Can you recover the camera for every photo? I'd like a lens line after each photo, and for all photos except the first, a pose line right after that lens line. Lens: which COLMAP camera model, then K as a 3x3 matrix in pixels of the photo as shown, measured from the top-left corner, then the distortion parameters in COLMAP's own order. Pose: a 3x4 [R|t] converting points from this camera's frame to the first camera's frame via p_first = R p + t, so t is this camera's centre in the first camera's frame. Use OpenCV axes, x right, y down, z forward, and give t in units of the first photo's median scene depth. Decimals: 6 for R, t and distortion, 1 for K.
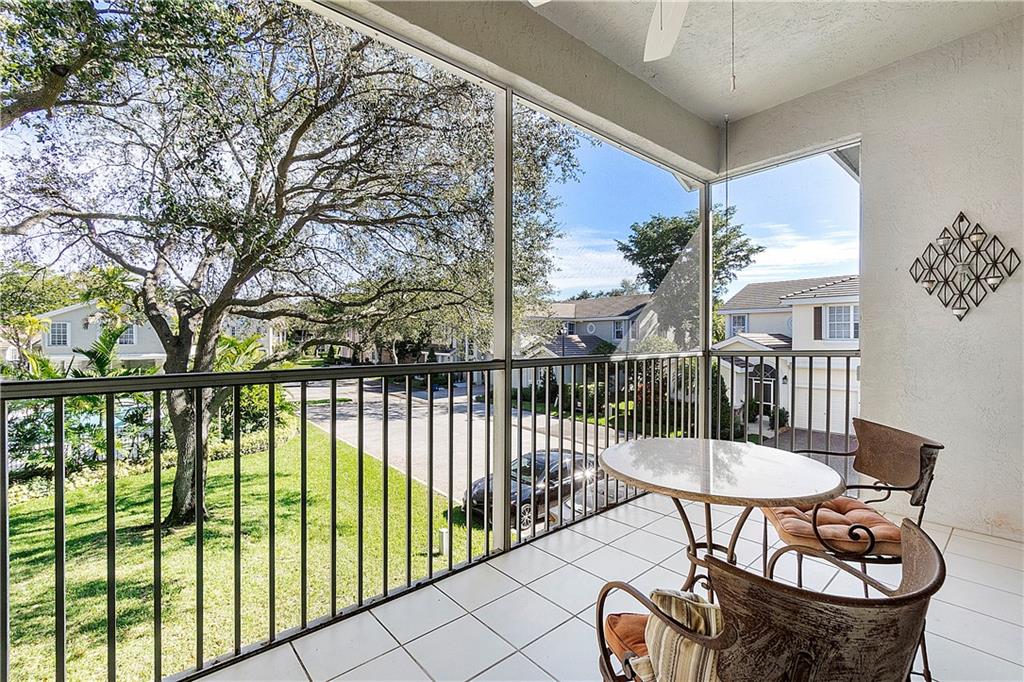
lens RADIAL K [[441.3, 0, 513.3], [0, 441.3, 340.1], [0, 0, 1]] dist [-0.004214, -0.000087]
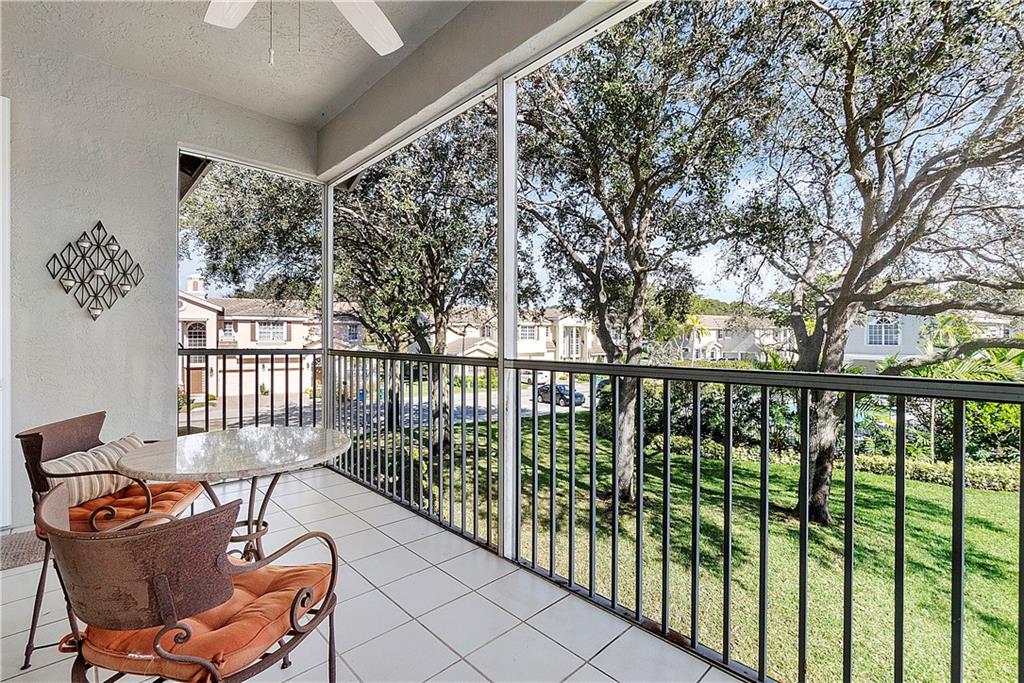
lens RADIAL K [[441.3, 0, 514.0], [0, 441.3, 343.0], [0, 0, 1]] dist [-0.004214, -0.000087]
pose [[0.057964, 0.007319, -0.998292, 0.231758], [-0.003810, 0.999967, 0.007110, 0.000643], [0.998311, 0.003391, 0.057990, 0.249031]]
